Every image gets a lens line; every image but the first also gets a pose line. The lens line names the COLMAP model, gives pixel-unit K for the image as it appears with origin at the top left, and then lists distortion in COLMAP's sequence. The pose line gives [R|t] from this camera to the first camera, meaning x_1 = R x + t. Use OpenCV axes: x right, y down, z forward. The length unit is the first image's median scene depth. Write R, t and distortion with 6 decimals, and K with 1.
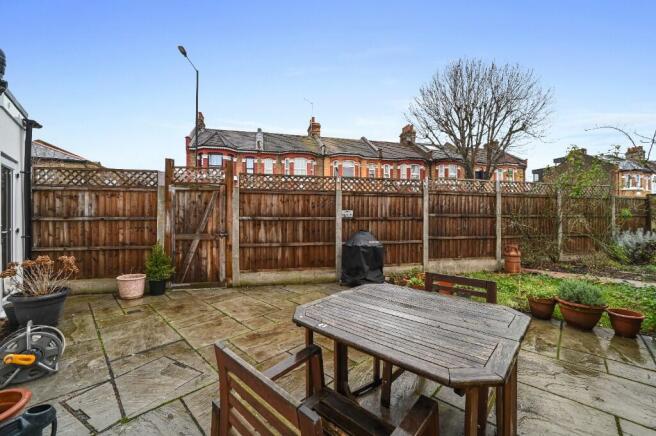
lens RADIAL K [[256.4, 0, 328.0], [0, 256.4, 218.0], [0, 0, 1]] dist [-0.046425, 0.010313]
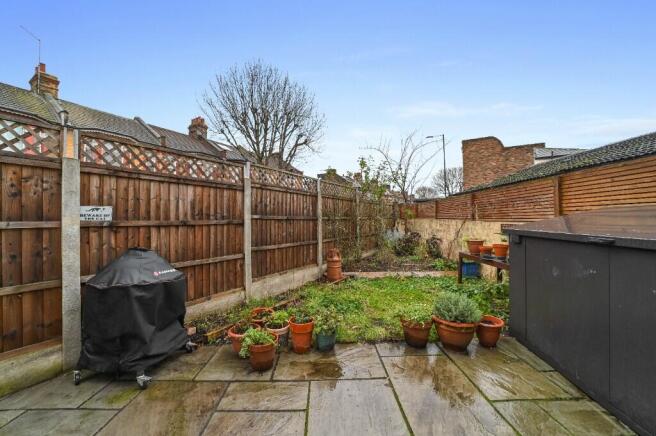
lens RADIAL K [[248.8, 0, 318.0], [0, 248.8, 218.4], [0, 0, 1]] dist [-0.026440, 0.005794]
pose [[0.717233, -0.003002, 0.696827, 0.049266], [0.010793, 0.999919, -0.006801, -0.001064], [-0.696750, 0.012399, 0.717207, 0.367268]]
